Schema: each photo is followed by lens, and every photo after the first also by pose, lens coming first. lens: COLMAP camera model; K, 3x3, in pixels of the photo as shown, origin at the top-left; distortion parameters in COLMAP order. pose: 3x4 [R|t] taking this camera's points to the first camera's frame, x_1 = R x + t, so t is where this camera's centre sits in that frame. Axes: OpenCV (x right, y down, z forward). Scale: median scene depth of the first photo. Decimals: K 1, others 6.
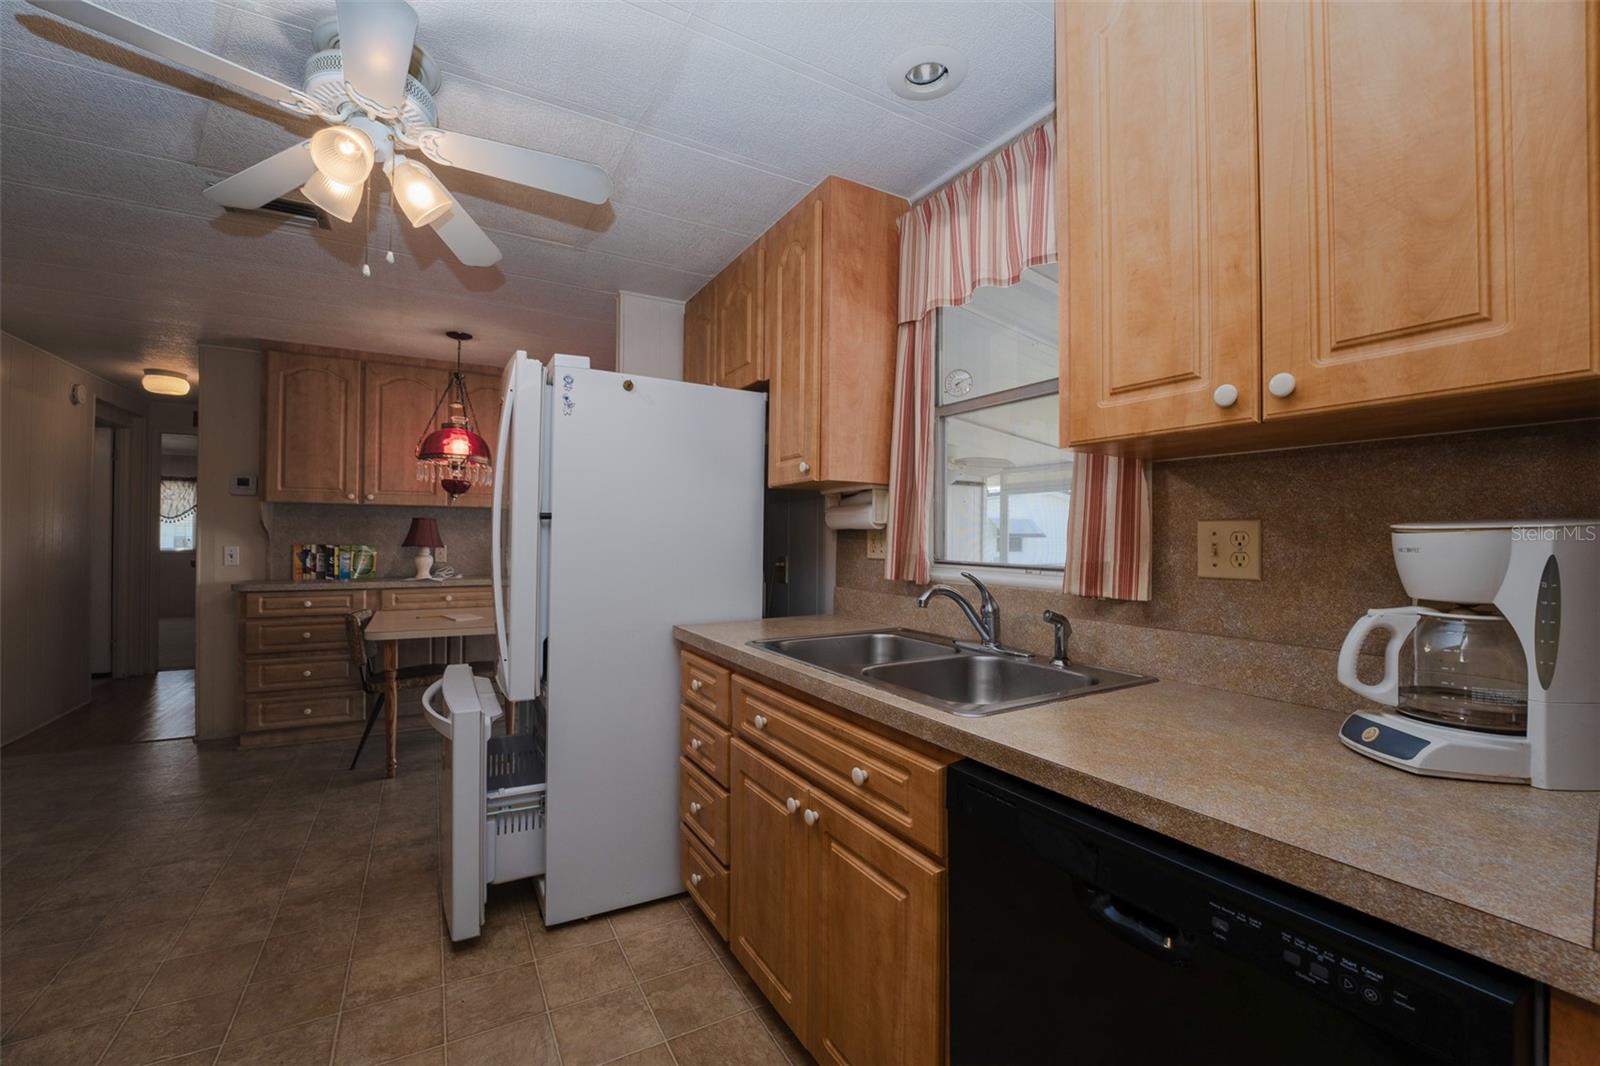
lens RADIAL K [[662.0, 0, 799.8], [0, 662.0, 538.0], [0, 0, 1]] dist [-0.027245, 0.002052]
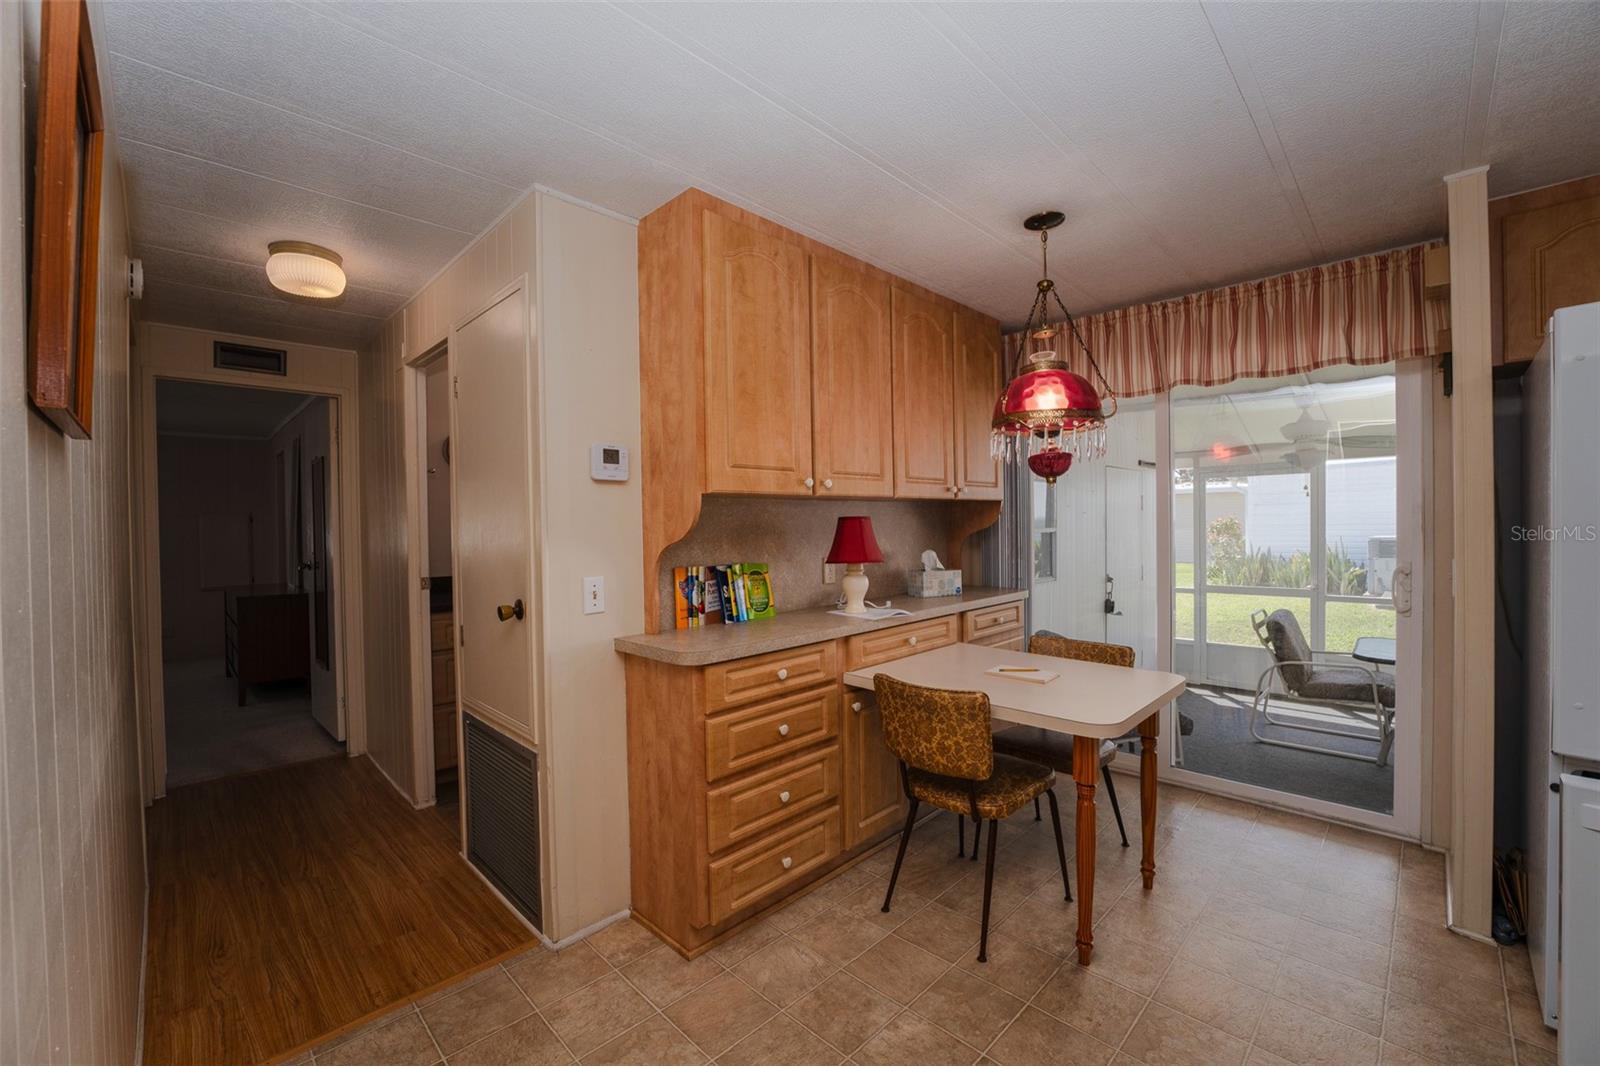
lens RADIAL K [[662.0, 0, 798.2], [0, 662.0, 524.1], [0, 0, 1]] dist [-0.027245, 0.002052]
pose [[0.959996, -0.025109, 0.278885, -0.827943], [0.028627, 0.999554, -0.008547, -0.019743], [-0.278546, 0.016189, 0.960286, 0.414468]]
